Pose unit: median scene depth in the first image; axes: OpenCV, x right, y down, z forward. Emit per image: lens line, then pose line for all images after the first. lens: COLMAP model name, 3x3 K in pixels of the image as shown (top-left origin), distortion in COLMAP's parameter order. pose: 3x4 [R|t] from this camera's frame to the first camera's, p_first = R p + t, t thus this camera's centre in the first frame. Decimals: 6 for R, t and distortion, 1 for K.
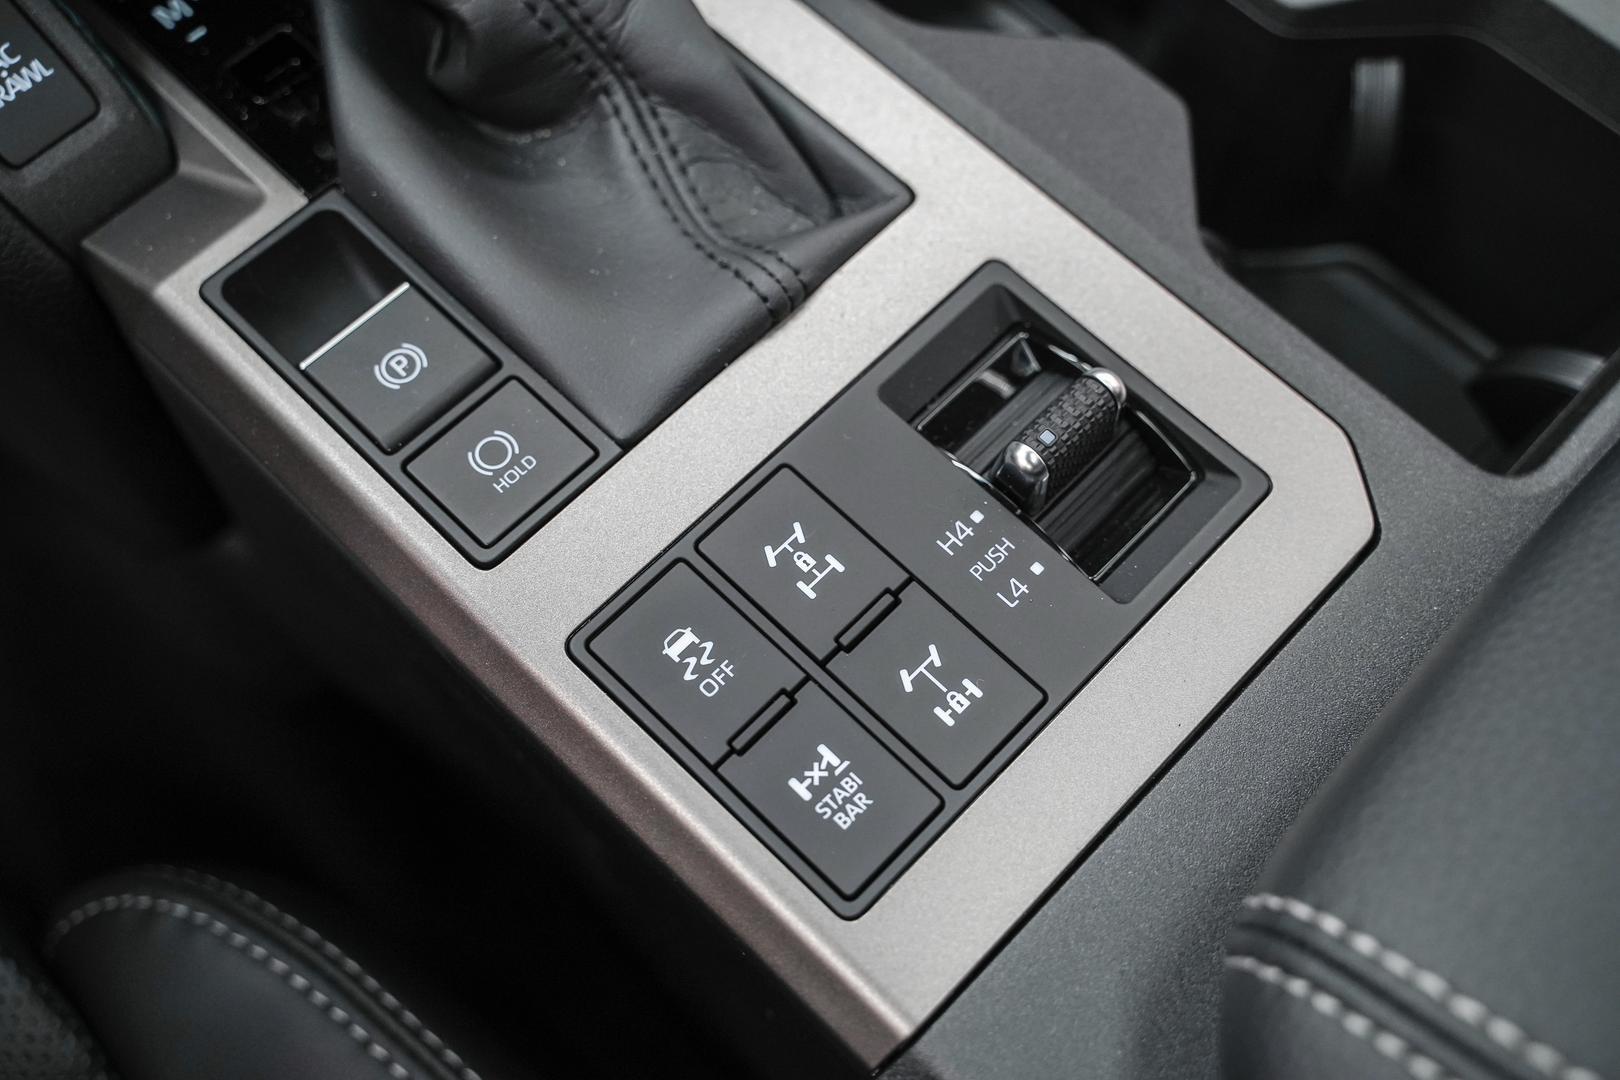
lens RADIAL K [[1904.1, 0, 812.7], [0, 1904.1, 509.3], [0, 0, 1]] dist [0.012147, -0.001848]
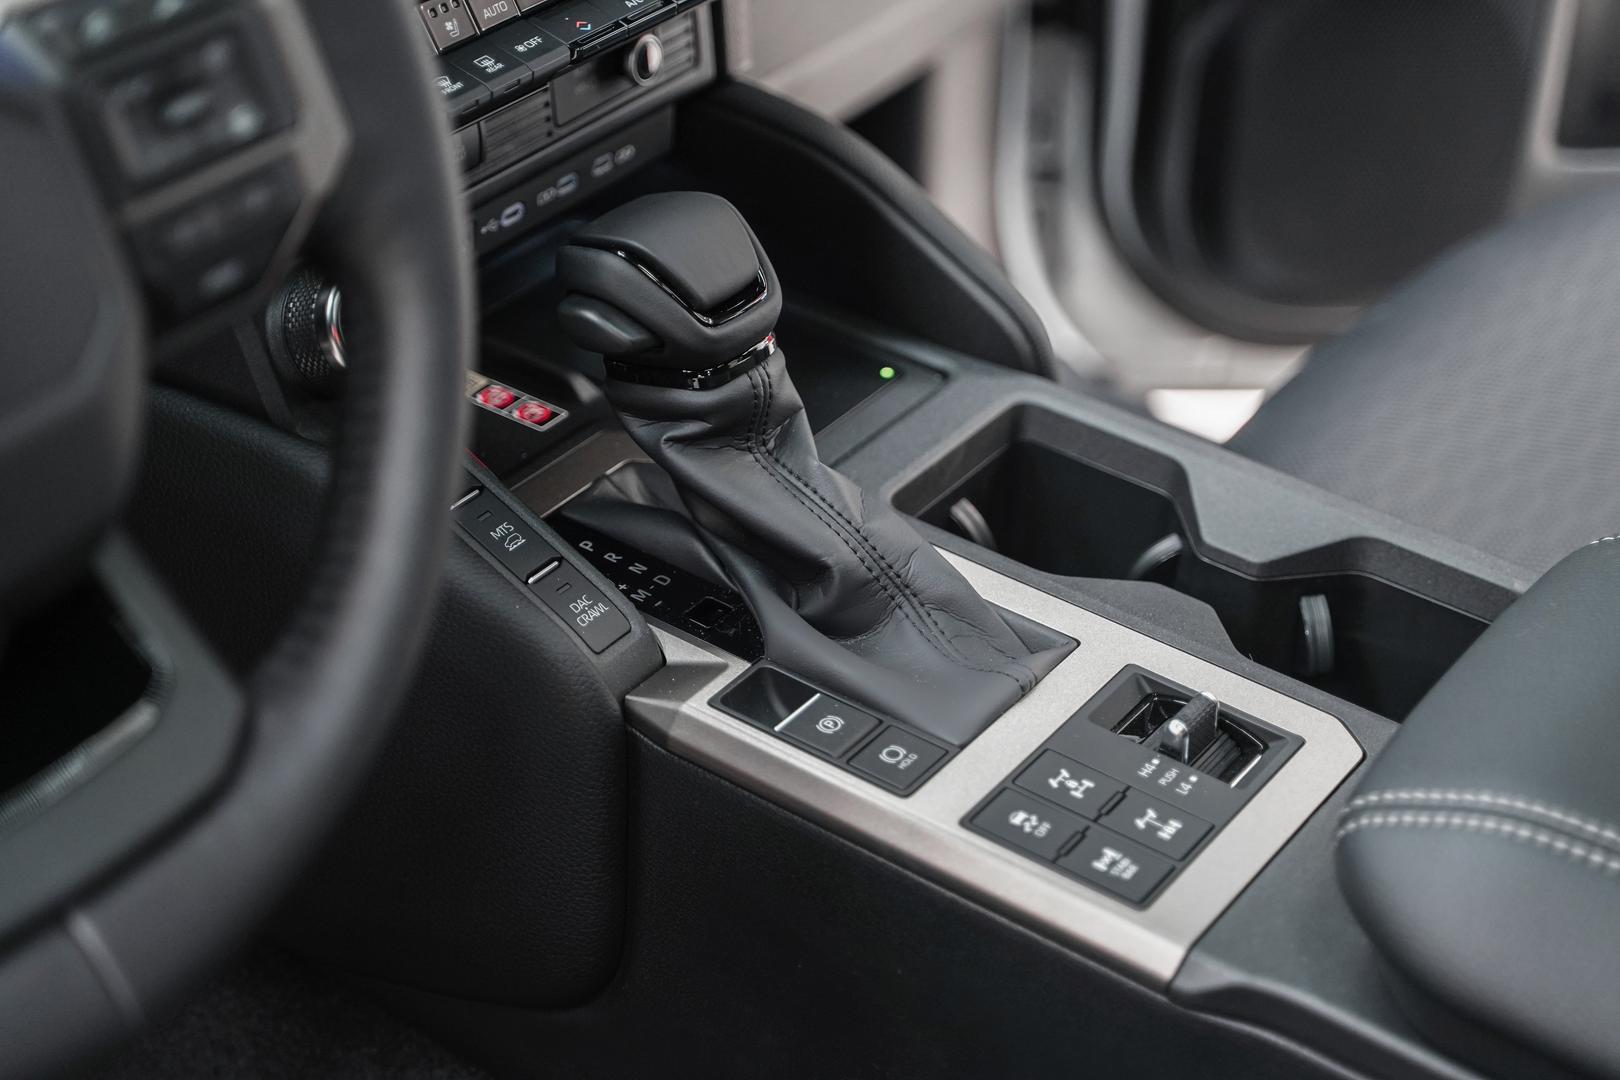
lens RADIAL K [[2988.5, 0, 810.0], [0, 2988.5, 540.0], [0, 0, 1]] dist [0.192947, -0.084064]
pose [[0.987246, -0.066701, 0.144557, -0.640867], [0.129228, 0.866069, -0.482934, 1.159689], [-0.092984, 0.495455, 0.863642, -1.571457]]
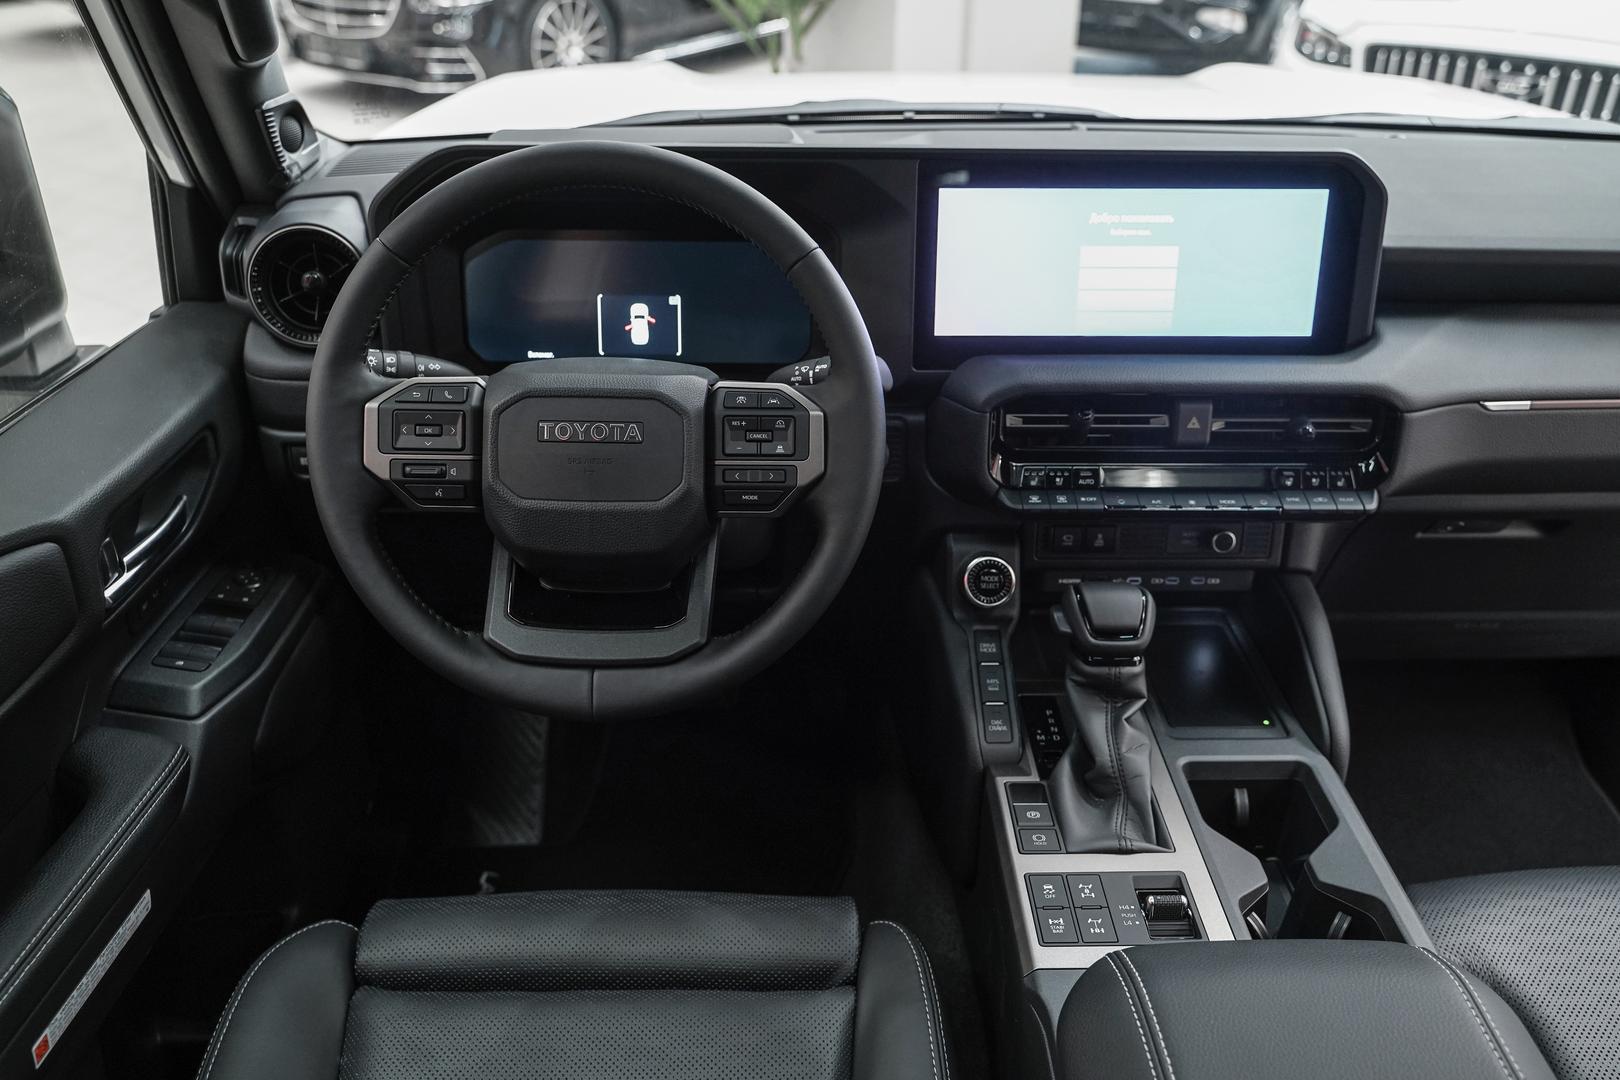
lens RADIAL K [[1329.2, 0, 810.0], [0, 1329.2, 540.0], [0, 0, 1]] dist [0.003473, -0.004655]
pose [[0.706397, 0.317899, -0.632411, 1.054569], [-0.627415, 0.694810, -0.351552, 0.814437], [0.327648, 0.645119, 0.690266, -1.491241]]
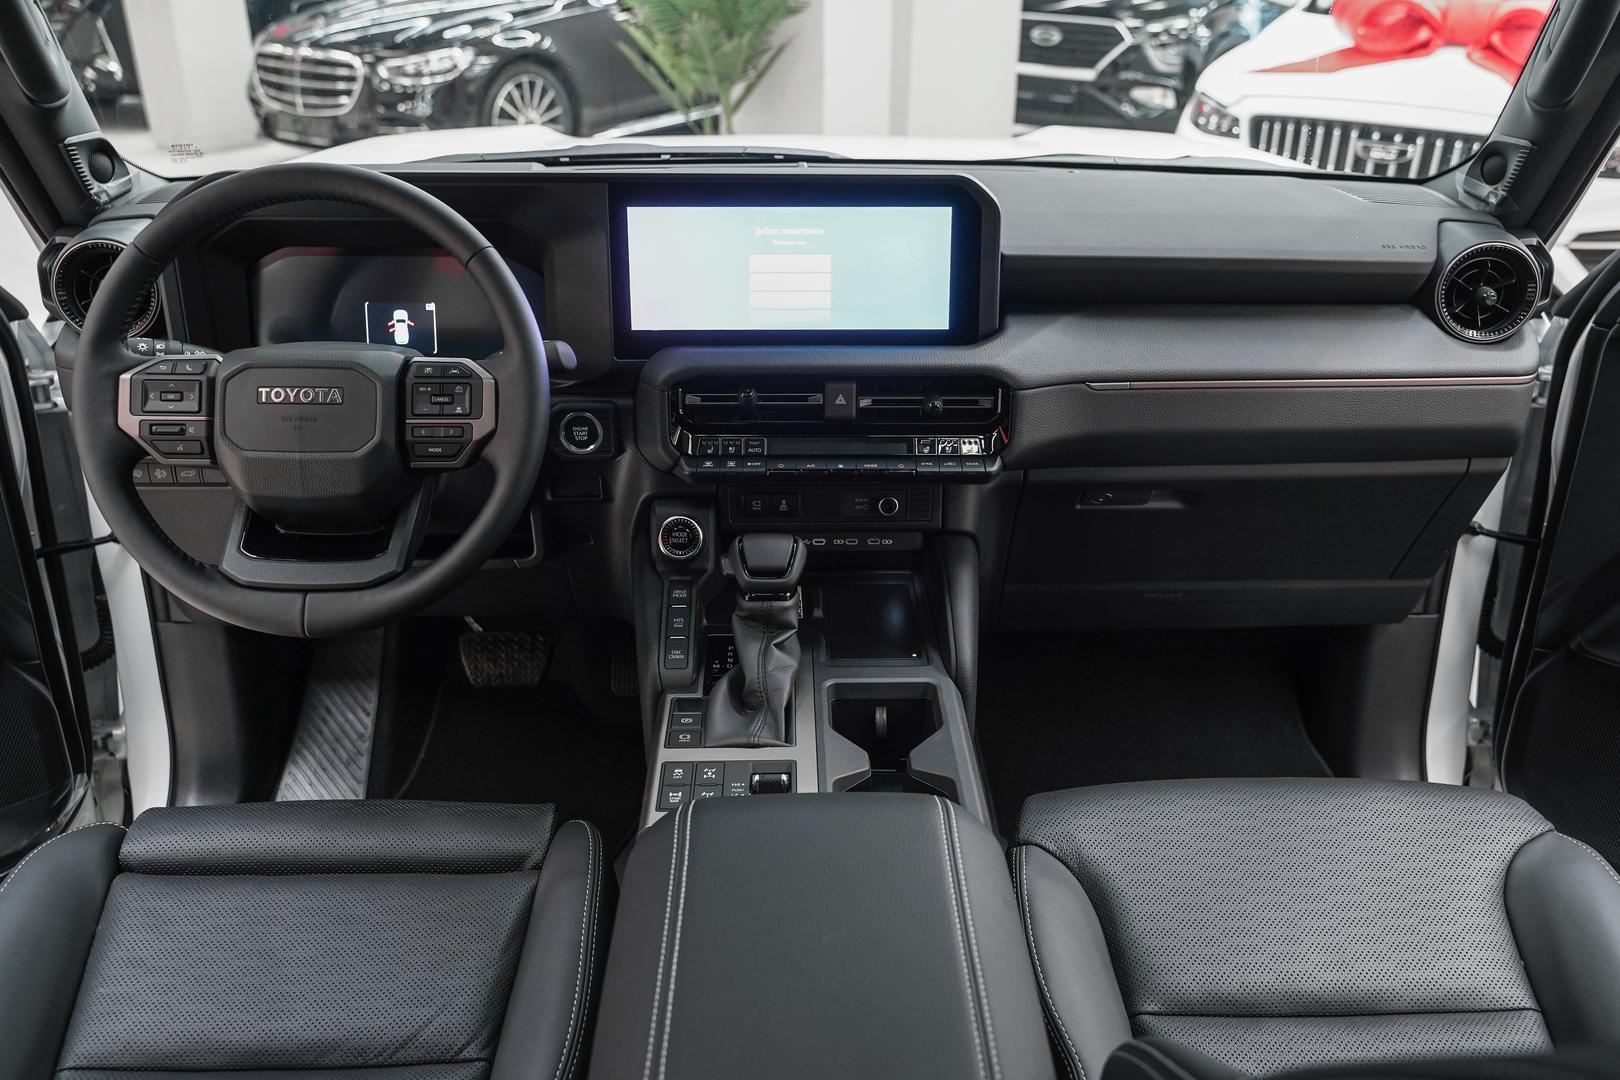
lens RADIAL K [[1329.2, 0, 810.0], [0, 1329.2, 540.0], [0, 0, 1]] dist [0.003473, -0.004655]
pose [[0.710154, 0.279087, -0.646368, 2.062509], [-0.622920, 0.676917, -0.392115, 0.744625], [0.328103, 0.681098, 0.654564, -1.420648]]
